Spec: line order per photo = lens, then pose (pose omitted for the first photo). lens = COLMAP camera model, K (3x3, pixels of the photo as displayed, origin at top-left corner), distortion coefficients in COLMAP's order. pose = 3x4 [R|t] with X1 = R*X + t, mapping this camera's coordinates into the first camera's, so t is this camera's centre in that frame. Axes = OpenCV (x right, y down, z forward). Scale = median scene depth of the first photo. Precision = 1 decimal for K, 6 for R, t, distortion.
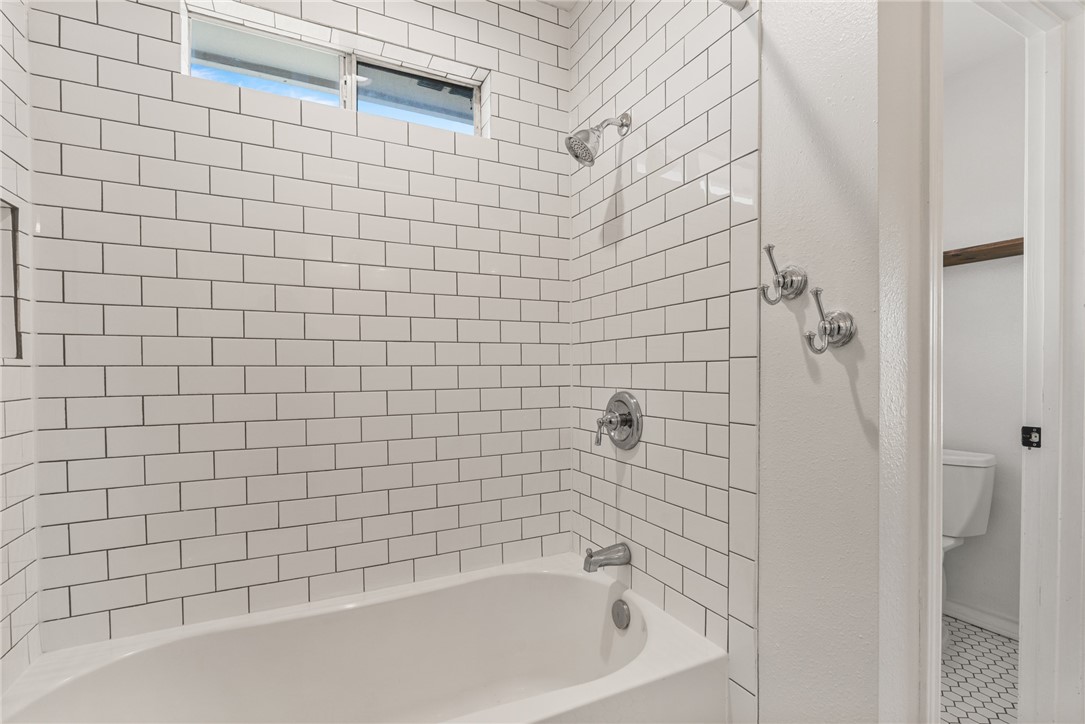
lens RADIAL K [[490.5, 0, 534.0], [0, 490.5, 380.4], [0, 0, 1]] dist [-0.015064, 0.000023]
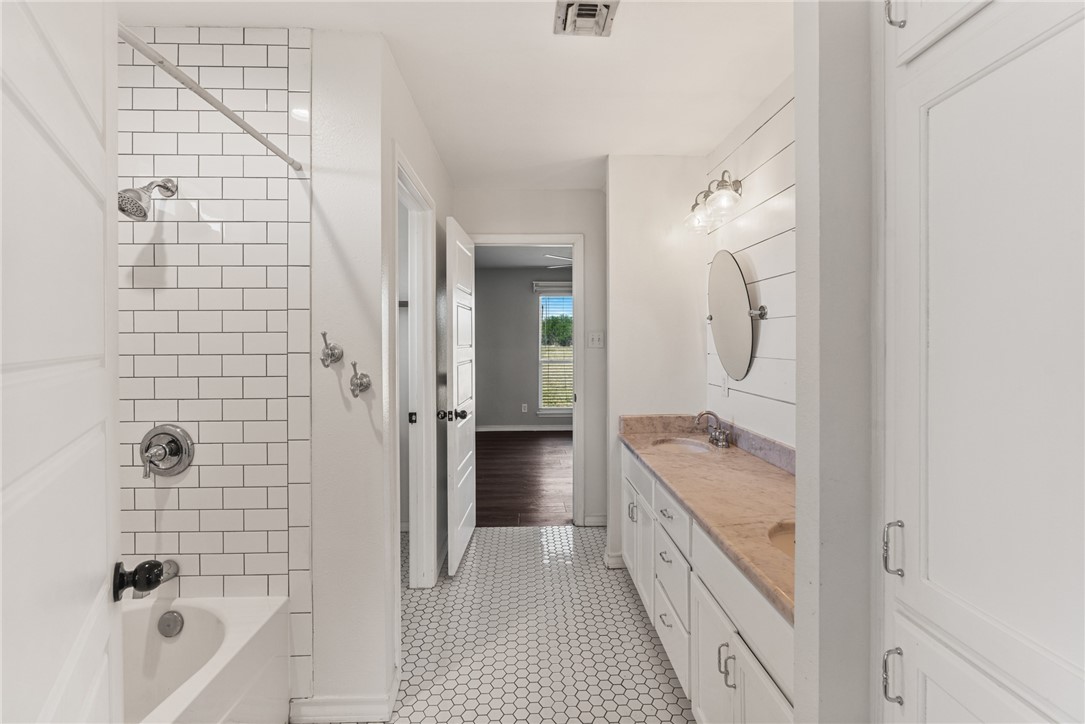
lens RADIAL K [[490.5, 0, 543.8], [0, 490.5, 353.4], [0, 0, 1]] dist [-0.015064, 0.000023]
pose [[0.396463, -0.017165, 0.917890, -0.527092], [0.017222, 0.999788, 0.011257, -0.146893], [-0.917889, 0.011345, 0.396674, -0.243952]]
